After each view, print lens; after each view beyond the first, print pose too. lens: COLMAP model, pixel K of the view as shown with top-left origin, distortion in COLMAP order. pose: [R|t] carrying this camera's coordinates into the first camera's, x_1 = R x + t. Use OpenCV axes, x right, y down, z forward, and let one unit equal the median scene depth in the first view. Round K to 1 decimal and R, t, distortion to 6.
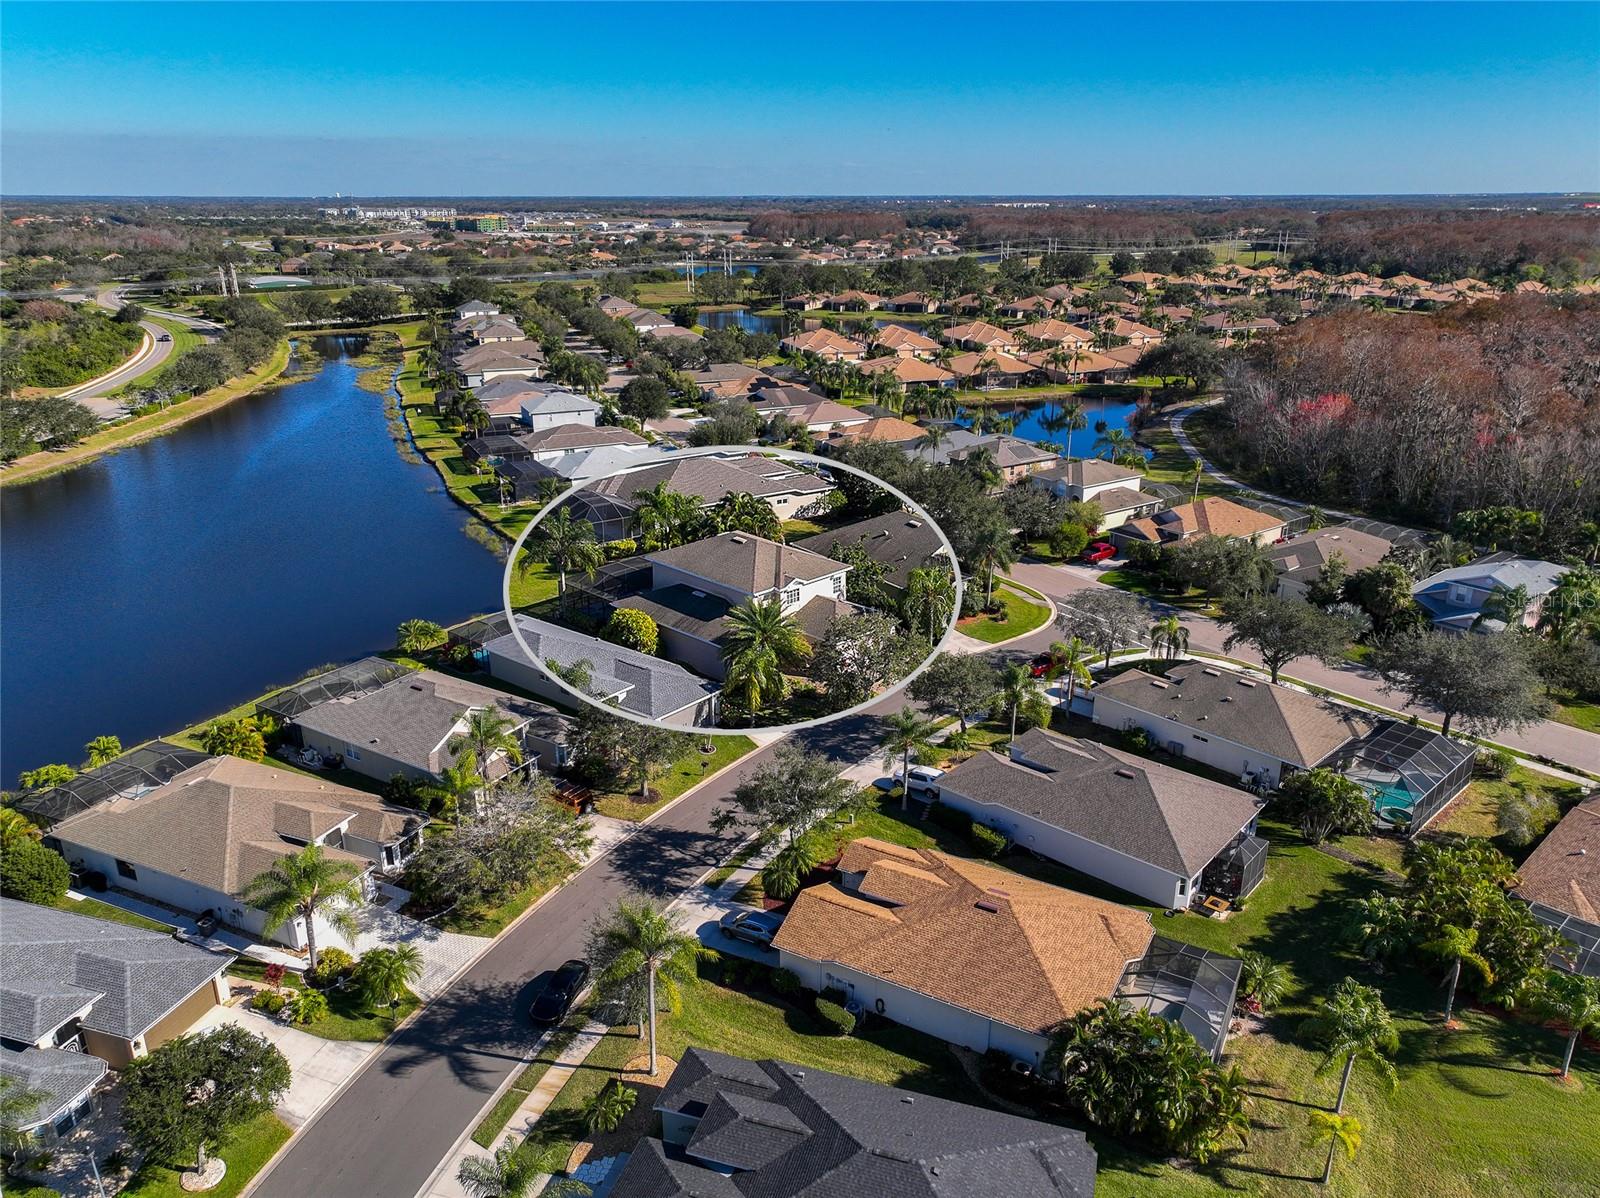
lens RADIAL K [[1120.6, 0, 800.0], [0, 1120.6, 599.0], [0, 0, 1]] dist [-0.005730, 0.015134]
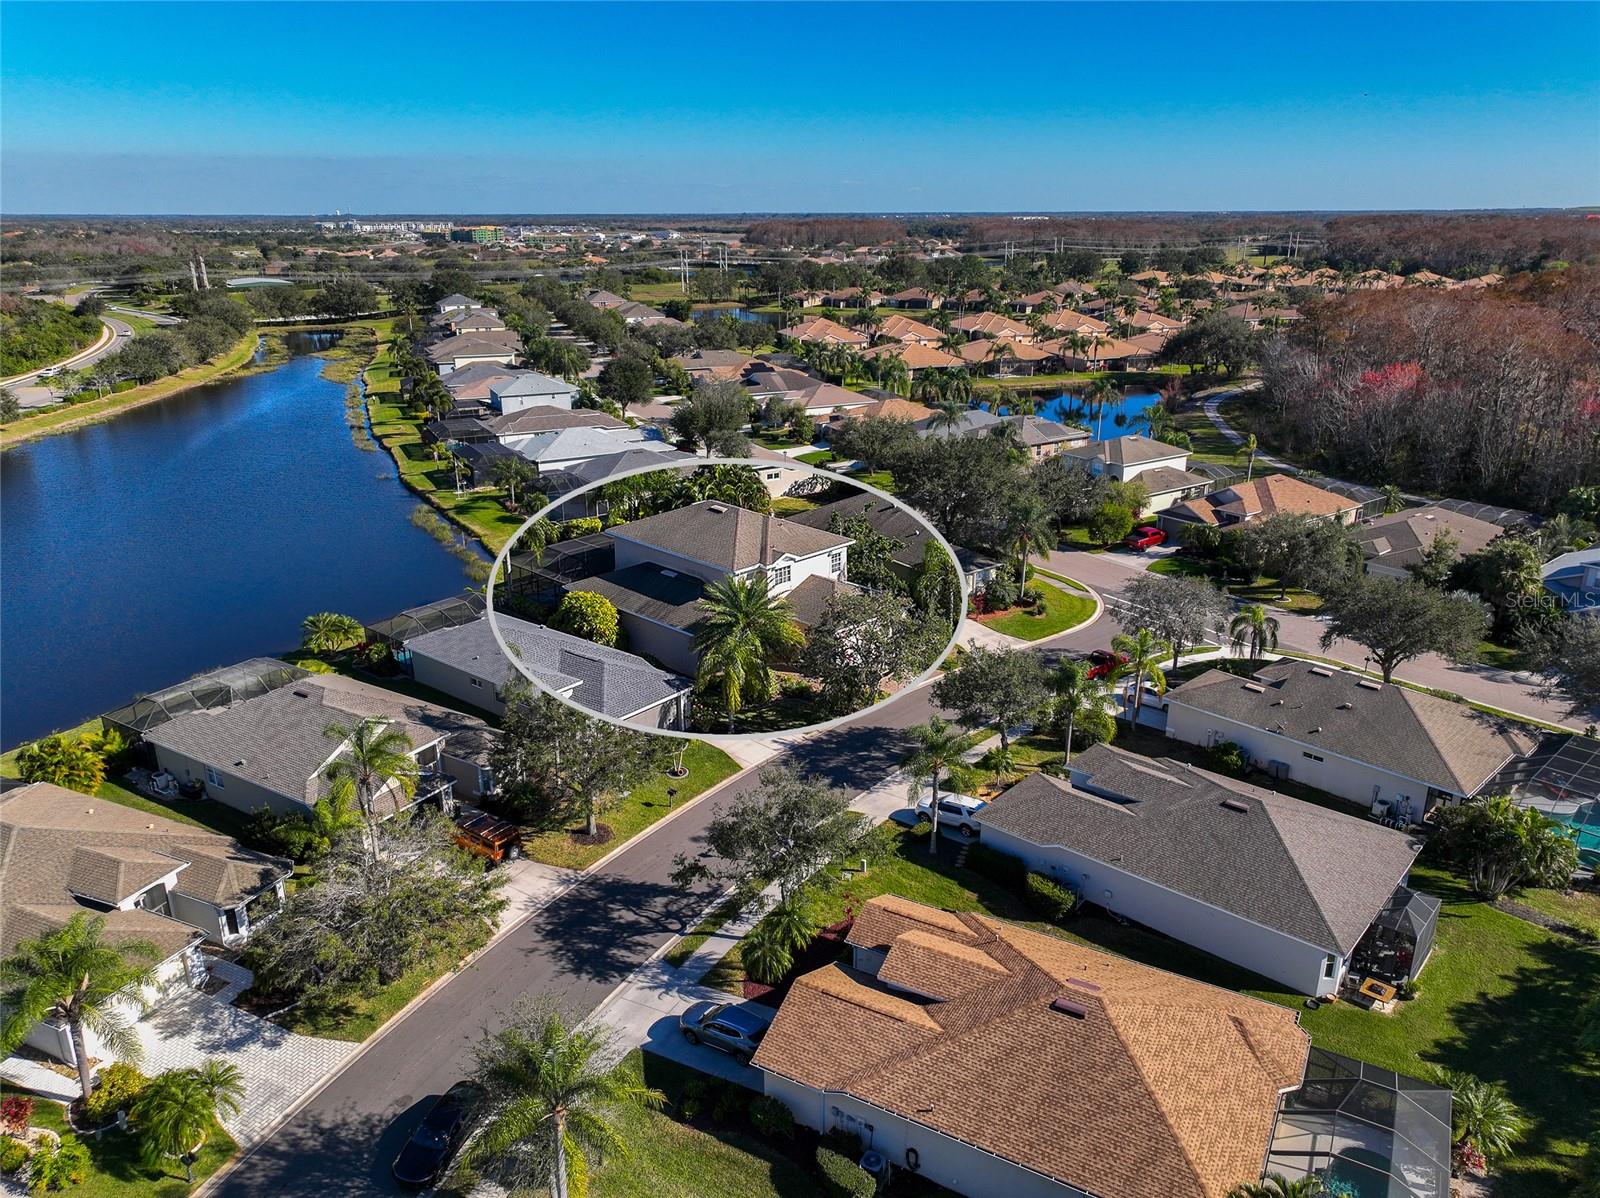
lens RADIAL K [[1120.6, 0, 800.0], [0, 1120.6, 599.0], [0, 0, 1]] dist [-0.005730, 0.015134]
pose [[0.999997, -0.002549, -0.000017, 0.002477], [0.002548, 0.999896, -0.014204, 0.018103], [0.000054, 0.014204, 0.999899, 0.158395]]
